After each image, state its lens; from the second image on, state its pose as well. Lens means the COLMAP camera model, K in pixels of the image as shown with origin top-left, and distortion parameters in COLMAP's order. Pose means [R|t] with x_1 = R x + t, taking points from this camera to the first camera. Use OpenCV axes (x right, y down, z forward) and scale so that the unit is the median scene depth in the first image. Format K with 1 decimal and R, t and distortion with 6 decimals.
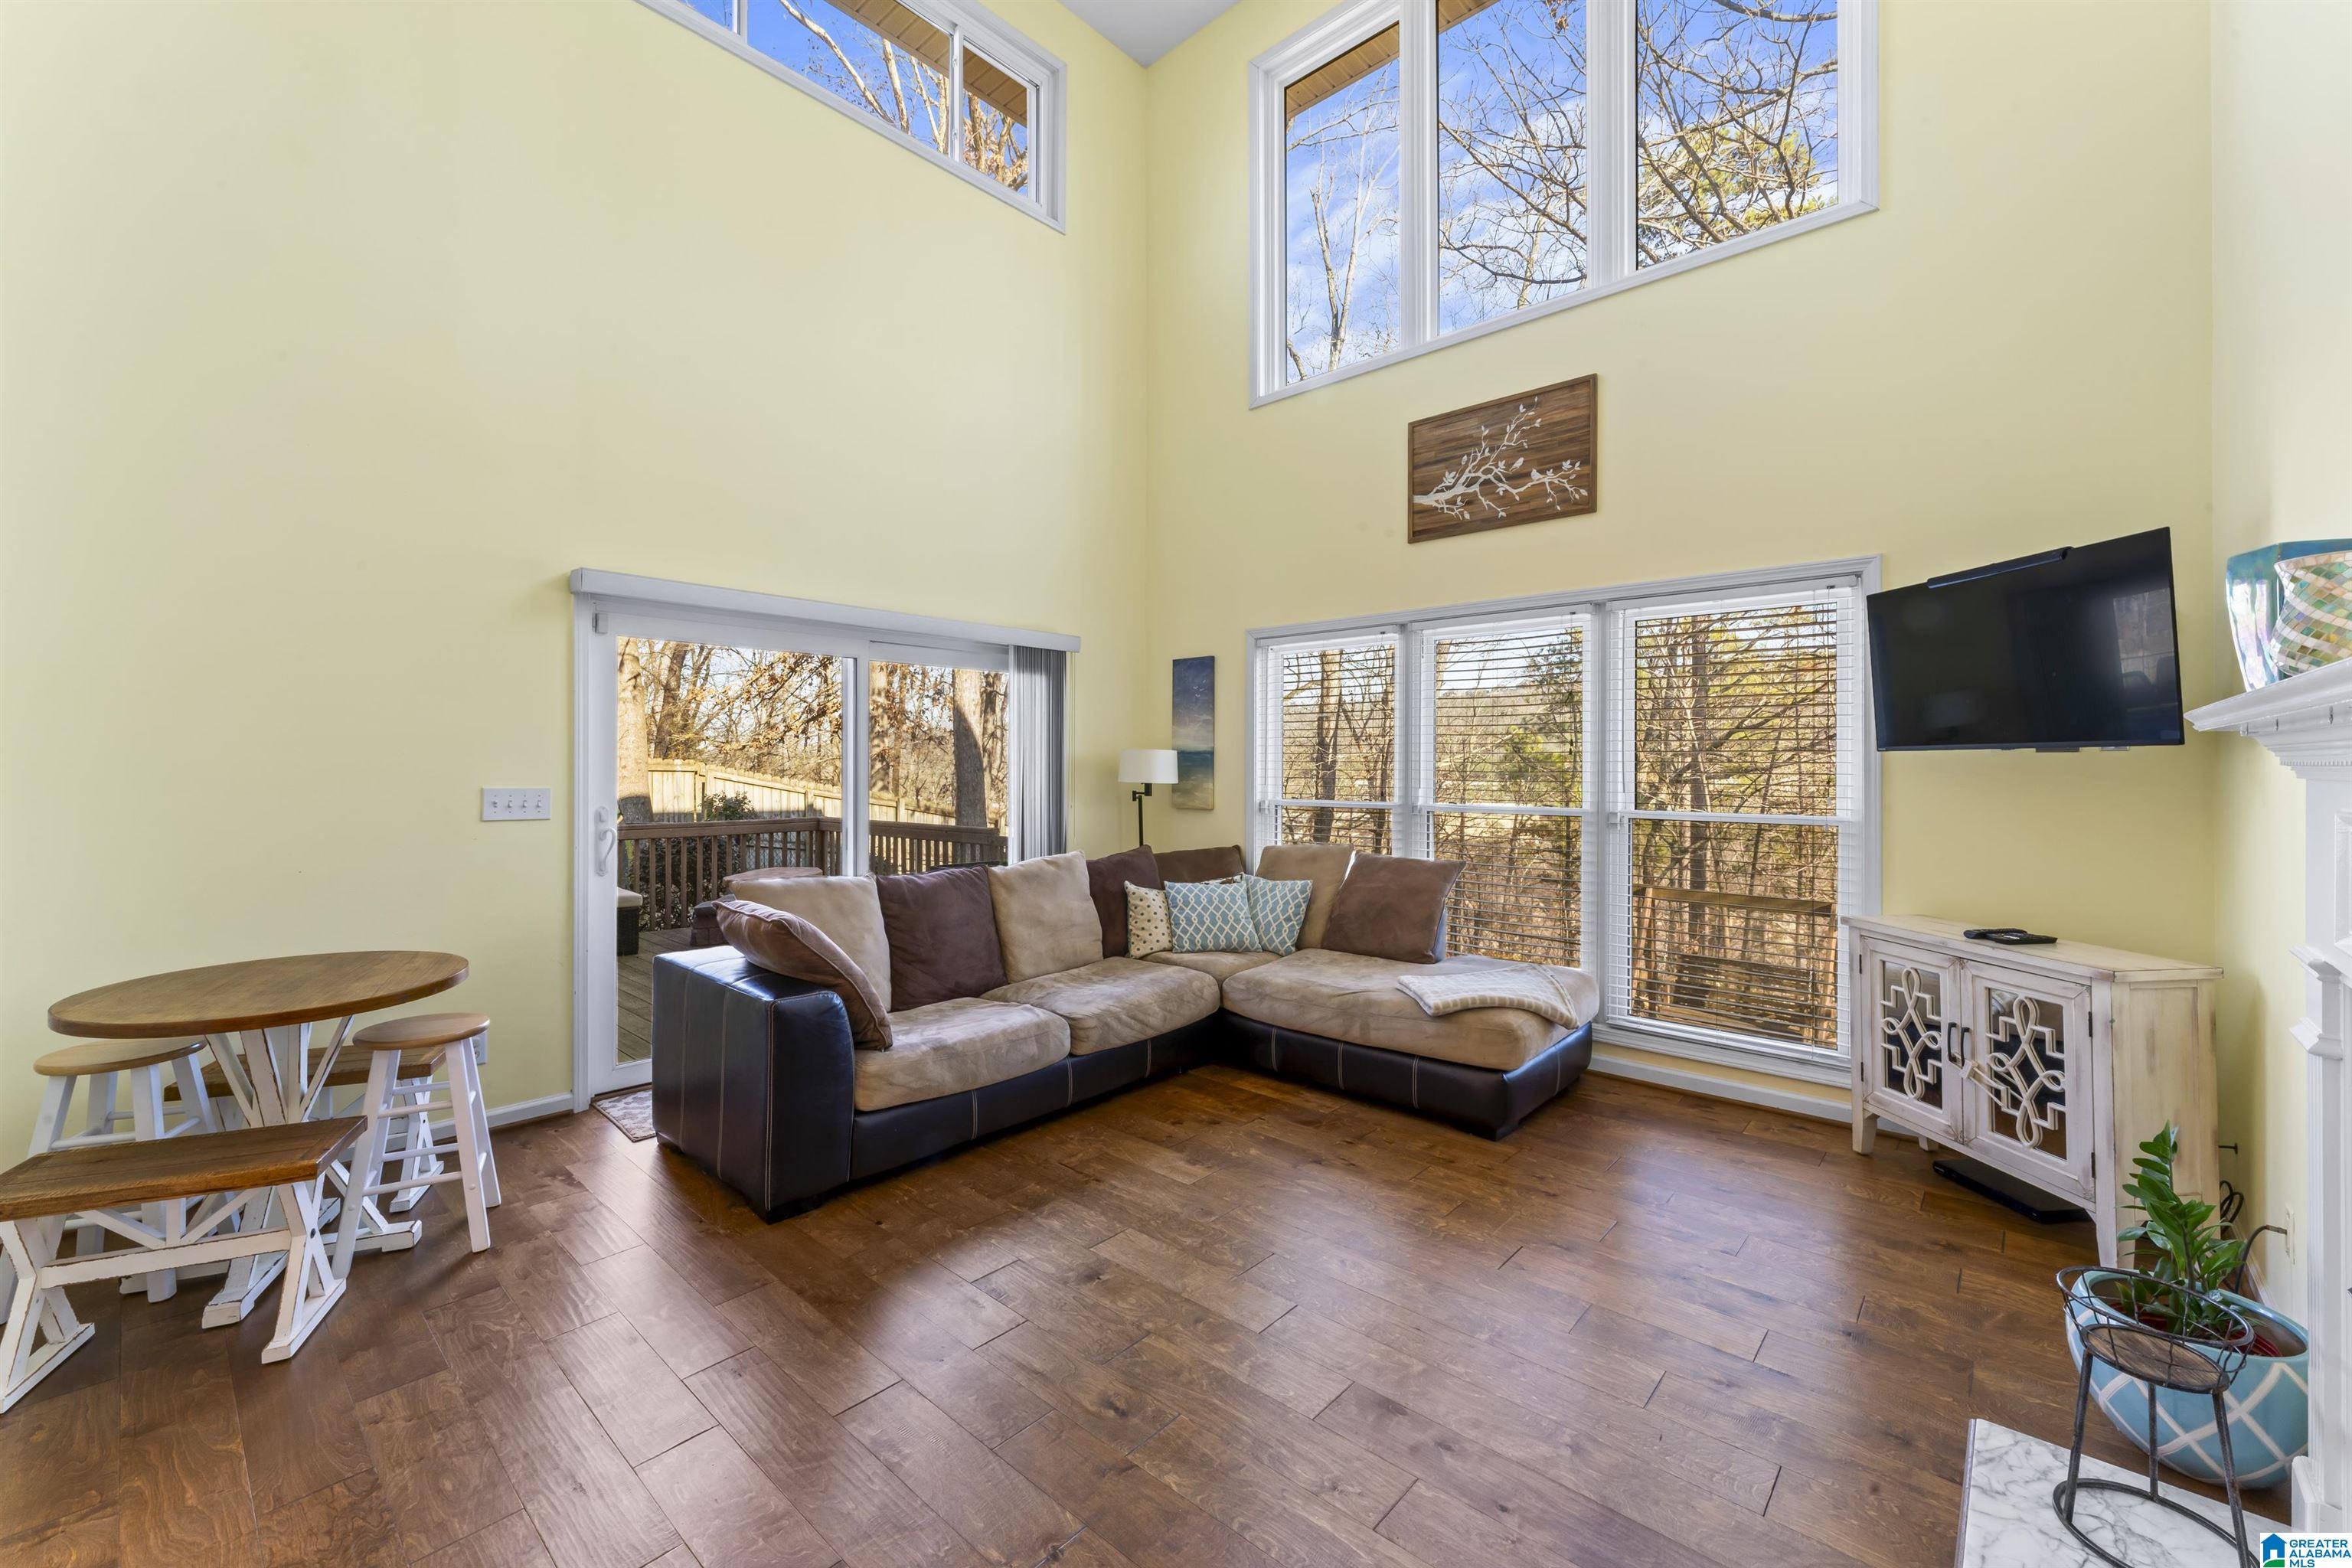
lens RADIAL K [[941.8, 0, 1176.2], [0, 941.8, 763.1], [0, 0, 1]] dist [-0.000673, 0.000447]
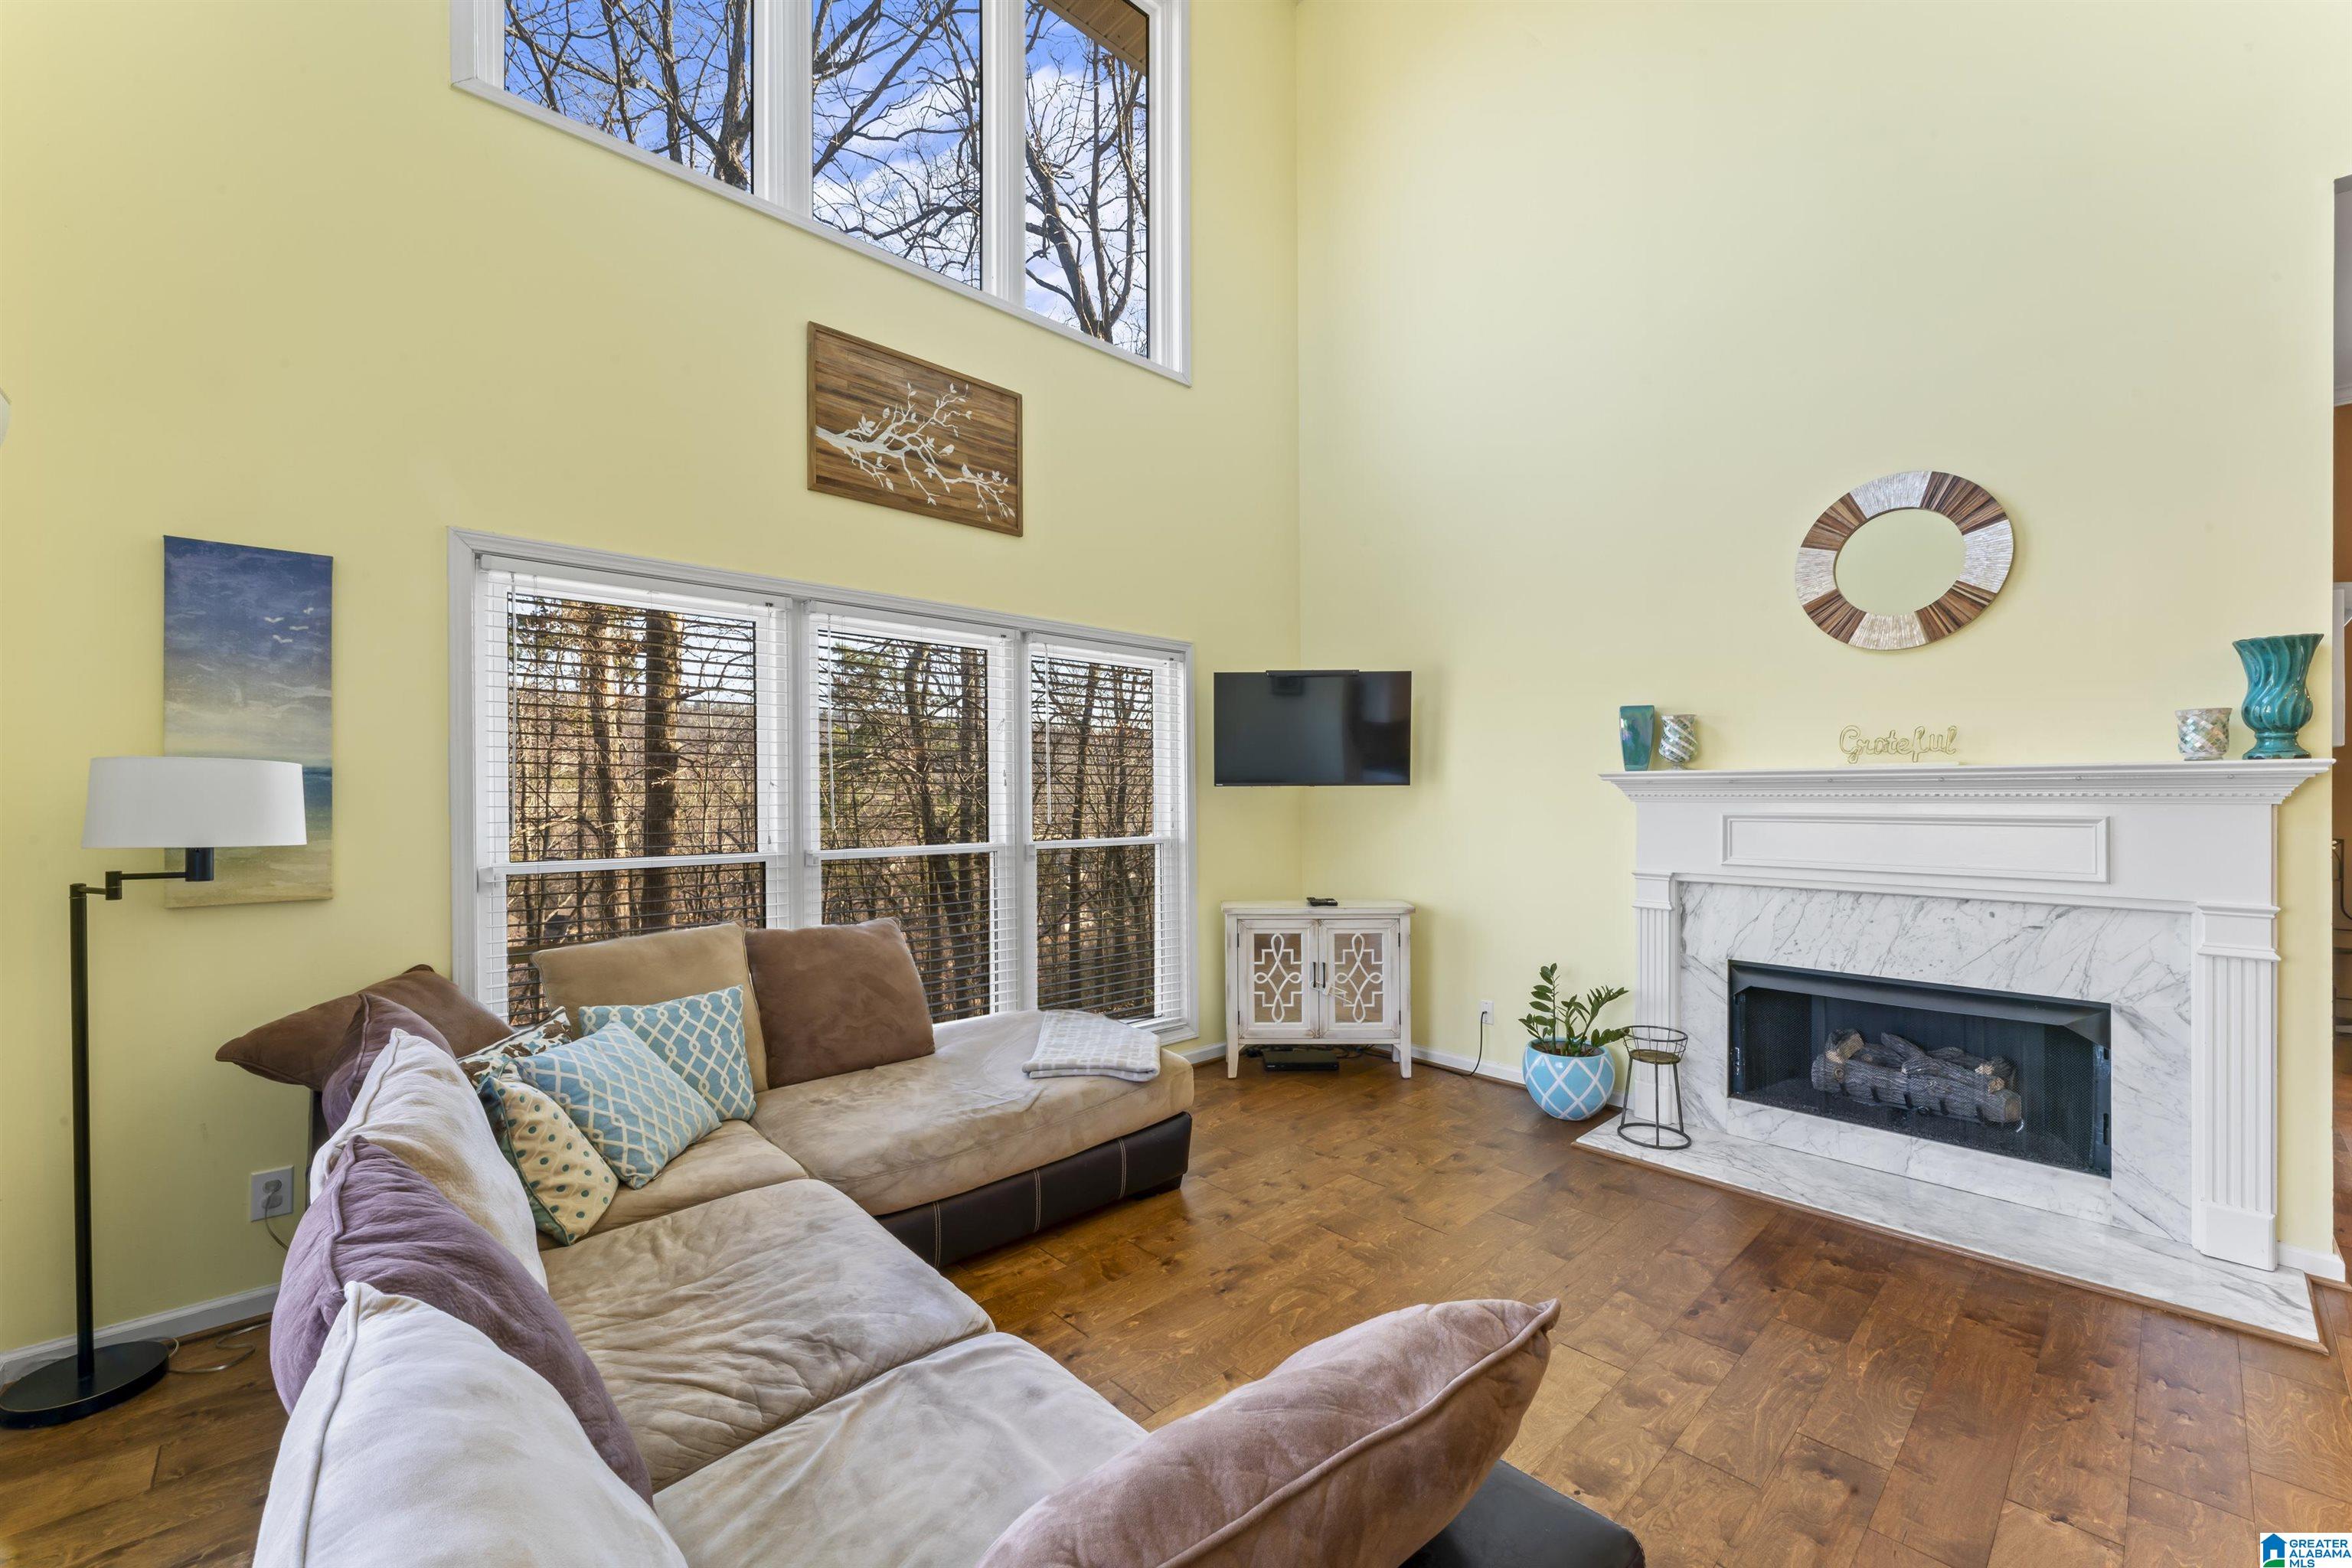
lens RADIAL K [[941.8, 0, 1183.2], [0, 941.8, 791.5], [0, 0, 1]] dist [-0.000673, 0.000447]
pose [[0.081154, 0.001607, 0.996700, -0.487882], [-0.000412, 0.999999, -0.001579, -0.001718], [-0.996701, -0.000282, 0.081155, 0.719353]]
